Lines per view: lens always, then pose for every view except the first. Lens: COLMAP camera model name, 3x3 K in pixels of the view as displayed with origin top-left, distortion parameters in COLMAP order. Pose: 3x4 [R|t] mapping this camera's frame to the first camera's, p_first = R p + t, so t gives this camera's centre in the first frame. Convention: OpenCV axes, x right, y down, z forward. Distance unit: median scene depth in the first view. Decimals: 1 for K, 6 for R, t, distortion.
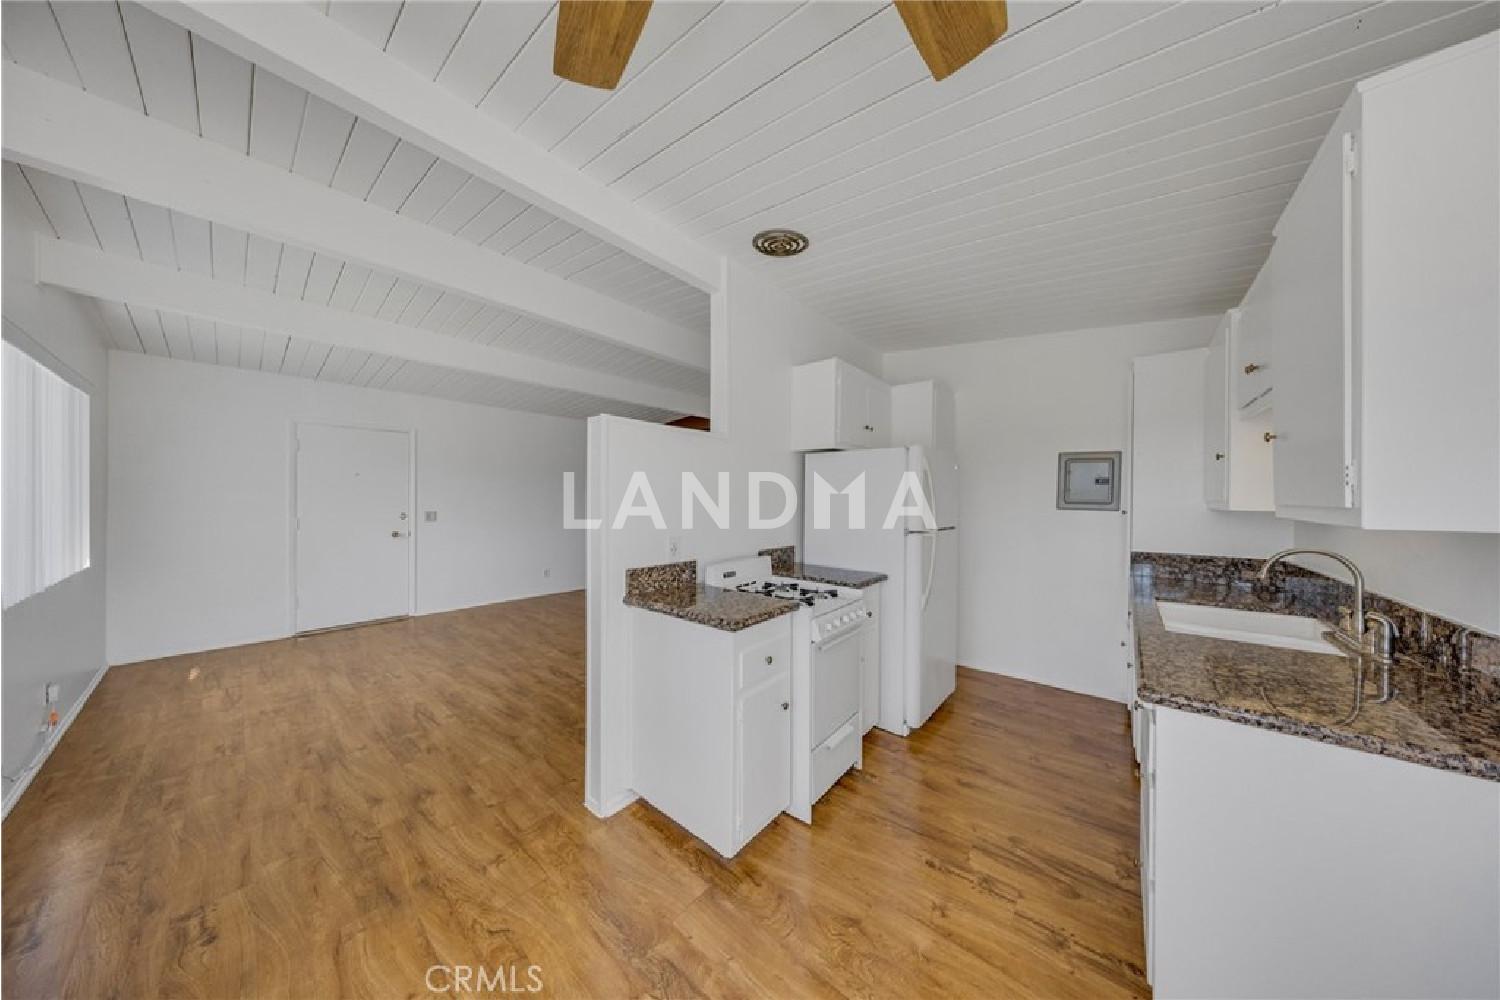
lens RADIAL K [[437.7, 0, 754.8], [0, 437.7, 513.1], [0, 0, 1]] dist [0.000257, 0.000010]
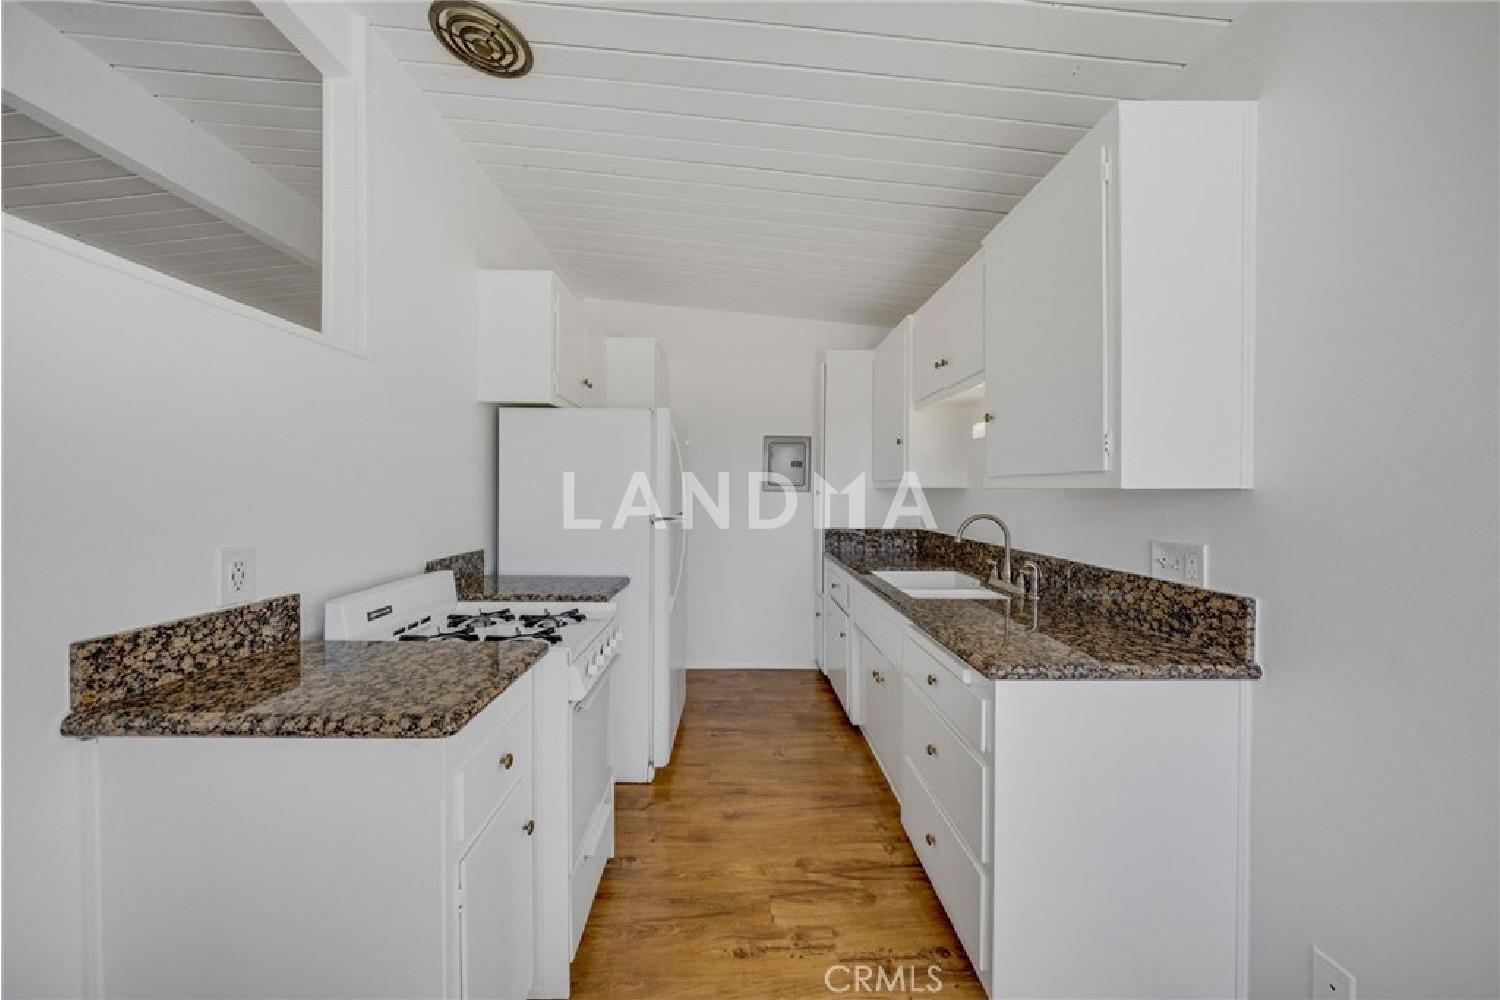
lens RADIAL K [[496.6, 0, 749.9], [0, 496.6, 496.8], [0, 0, 1]] dist [-0.006598, 0.000033]
pose [[0.777544, -0.017093, 0.628596, -0.087468], [0.027011, 0.999616, -0.006229, 0.016669], [-0.628248, 0.021822, 0.777707, 0.254946]]
